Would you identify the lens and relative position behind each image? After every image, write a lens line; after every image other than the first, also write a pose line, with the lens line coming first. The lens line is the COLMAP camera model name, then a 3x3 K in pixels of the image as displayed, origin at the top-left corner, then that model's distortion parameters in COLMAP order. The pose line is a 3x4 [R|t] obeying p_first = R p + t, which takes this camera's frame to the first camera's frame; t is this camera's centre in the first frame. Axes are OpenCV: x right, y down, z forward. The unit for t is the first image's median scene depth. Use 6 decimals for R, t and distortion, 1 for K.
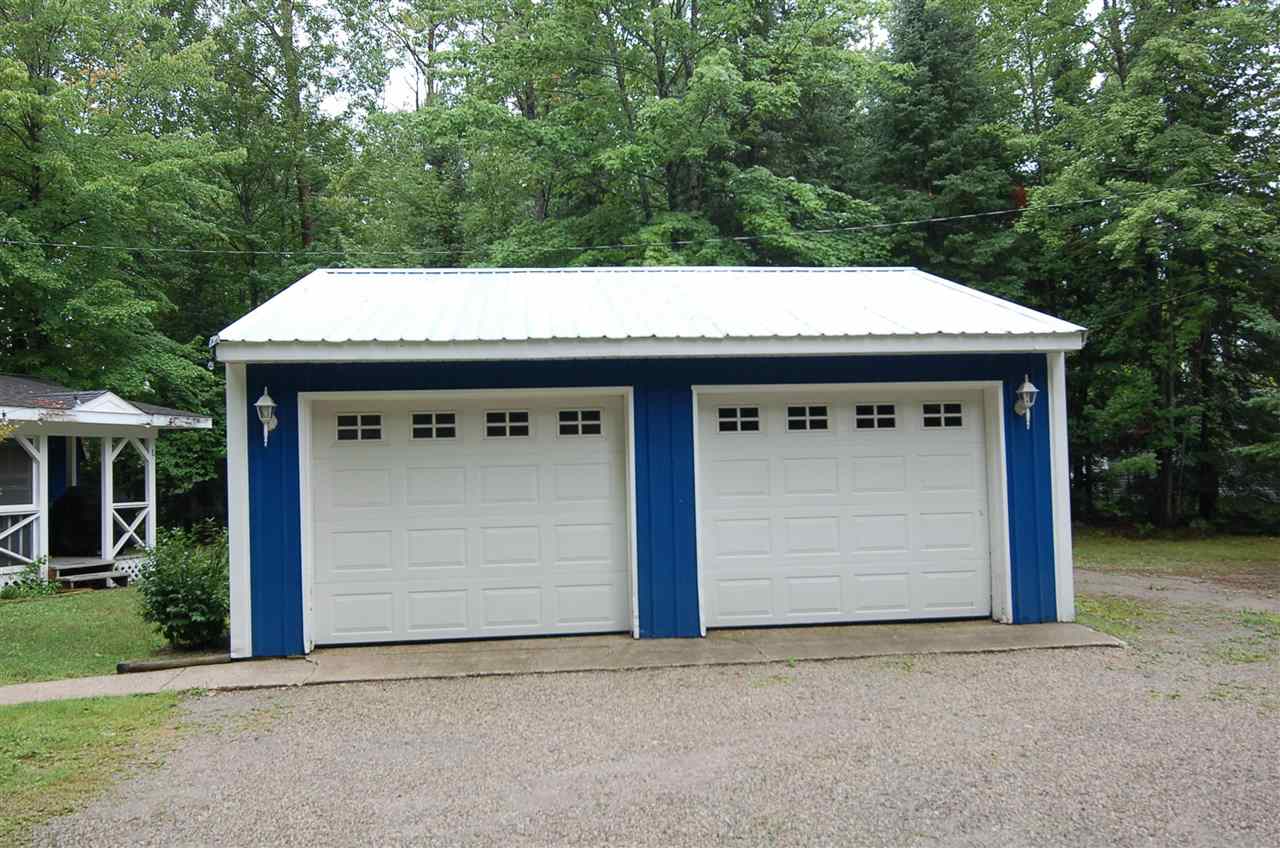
lens RADIAL K [[1009.5, 0, 639.0], [0, 1009.5, 423.1], [0, 0, 1]] dist [0.009319, -0.015018]
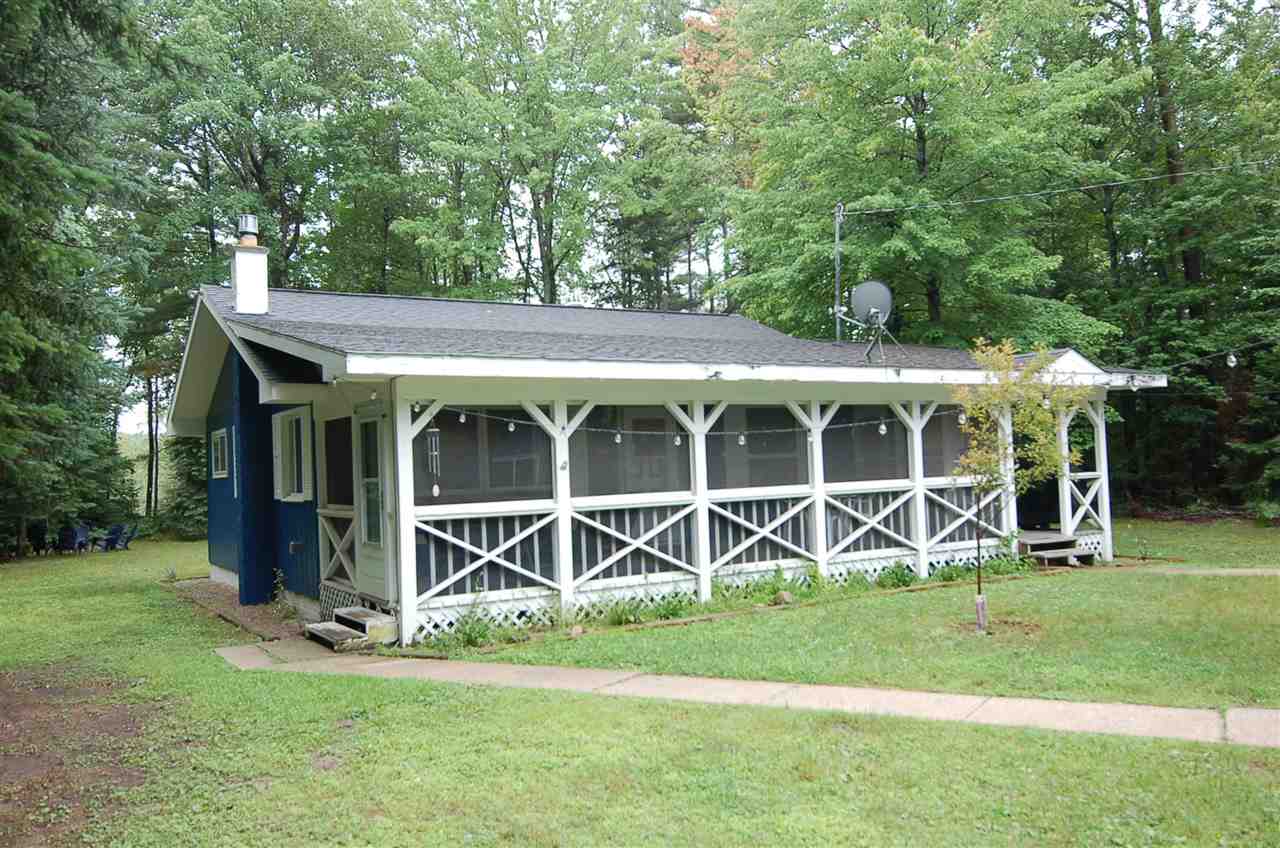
lens RADIAL K [[1009.5, 0, 637.9], [0, 1009.5, 424.3], [0, 0, 1]] dist [0.009319, -0.015018]
pose [[0.751722, -0.030622, -0.658769, -0.229476], [0.049287, 0.998736, 0.009817, 0.007515], [0.657636, -0.039848, 0.752282, 0.066804]]
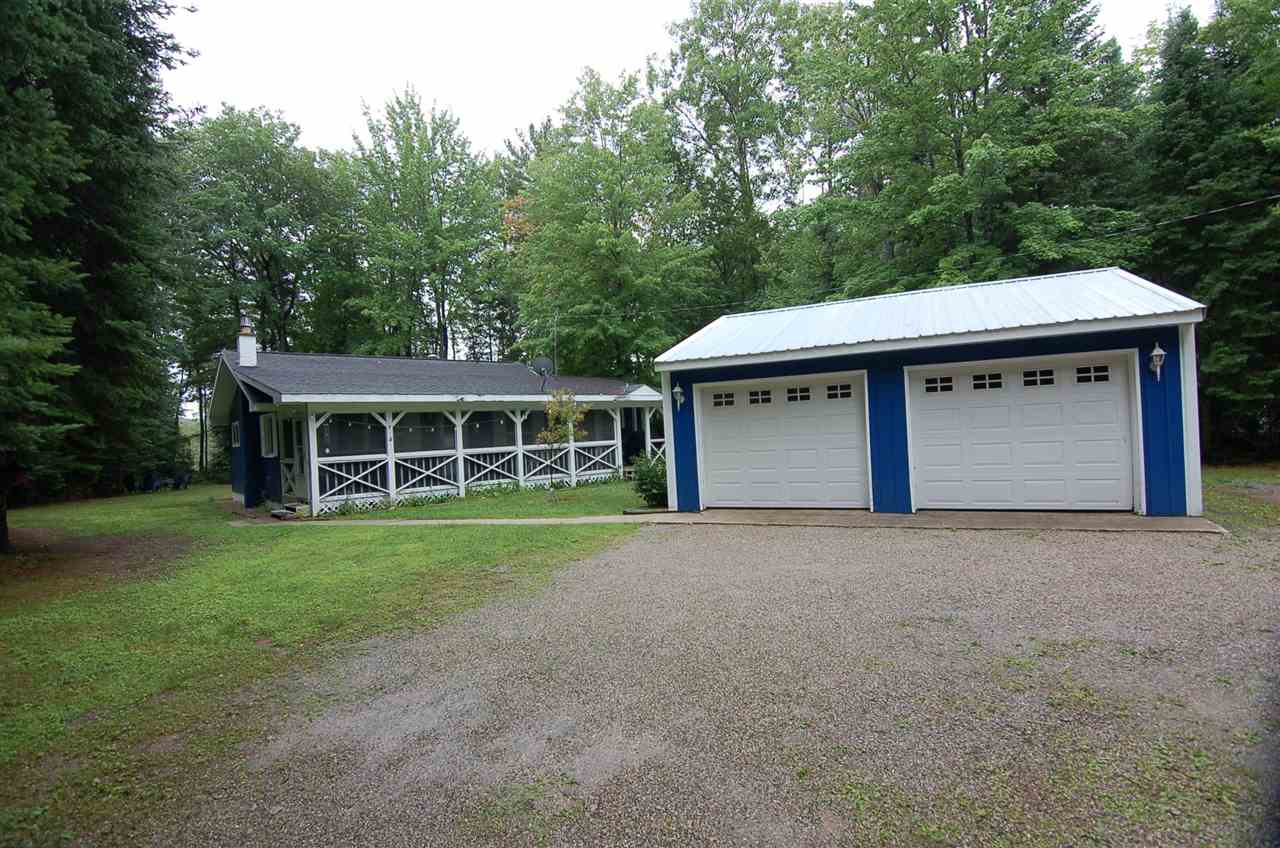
lens RADIAL K [[621.3, 0, 644.1], [0, 621.3, 425.2], [0, 0, 1]] dist [-0.007604, -0.010061]
pose [[0.852059, -0.021248, -0.523014, 0.132015], [0.050719, 0.997826, 0.042089, -0.002880], [0.520982, -0.062389, 0.851284, -0.071664]]
